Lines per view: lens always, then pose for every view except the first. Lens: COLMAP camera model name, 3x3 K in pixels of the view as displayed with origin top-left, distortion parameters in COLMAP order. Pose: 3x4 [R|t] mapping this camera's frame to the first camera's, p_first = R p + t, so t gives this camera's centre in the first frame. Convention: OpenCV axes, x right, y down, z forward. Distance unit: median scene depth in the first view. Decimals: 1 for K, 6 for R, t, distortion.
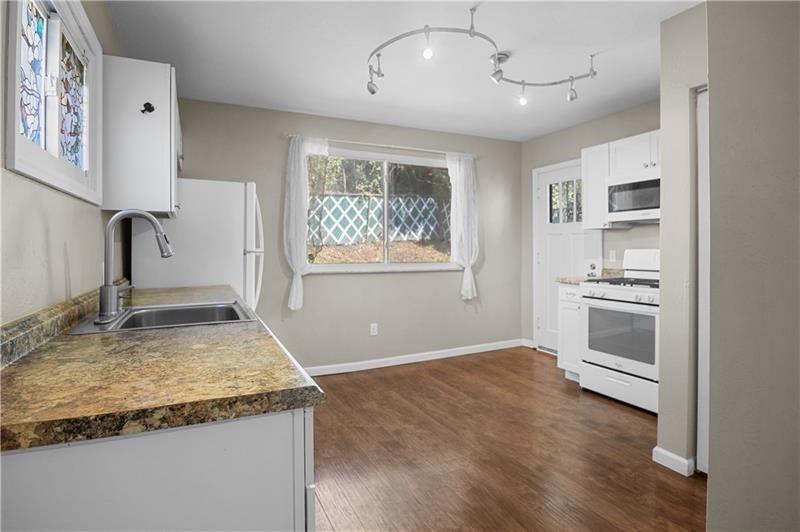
lens RADIAL K [[425.5, 0, 398.8], [0, 425.5, 249.9], [0, 0, 1]] dist [-0.000239, -0.000007]
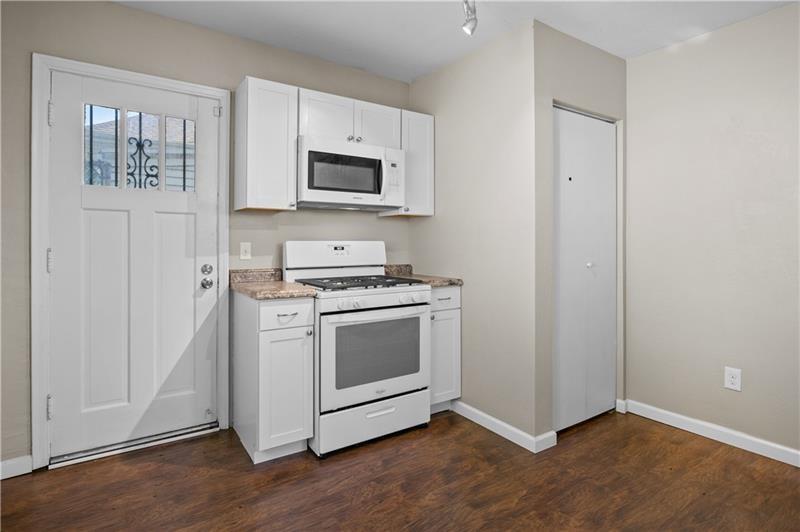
lens RADIAL K [[424.7, 0, 401.1], [0, 424.7, 242.5], [0, 0, 1]] dist [-0.002090, -0.000238]
pose [[-0.154263, -0.005550, 0.988014, -0.218851], [-0.002385, 0.999983, 0.005245, -0.002720], [-0.988027, -0.001547, -0.154274, 0.960634]]
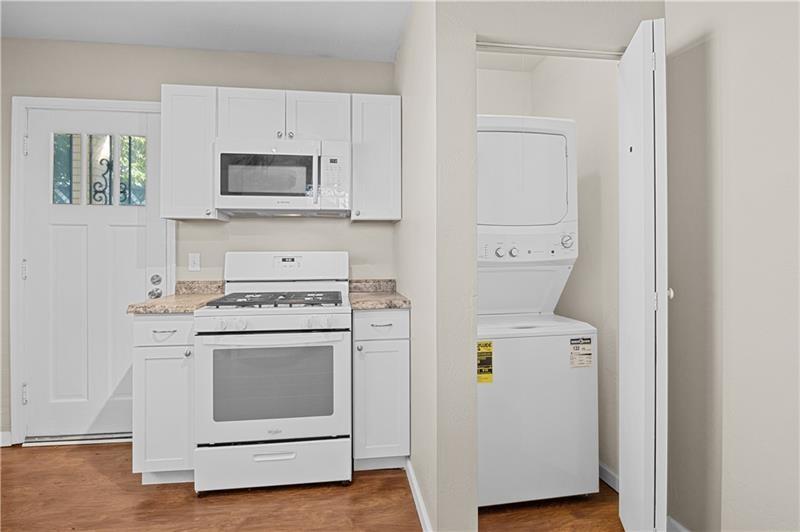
lens RADIAL K [[421.4, 0, 400.1], [0, 421.4, 248.1], [0, 0, 1]] dist [-0.000477, -0.009710]
pose [[0.299540, 0.004916, 0.954071, -0.029946], [0.003022, 0.999977, -0.006101, -0.001952], [-0.954079, 0.004711, 0.299518, 0.555254]]
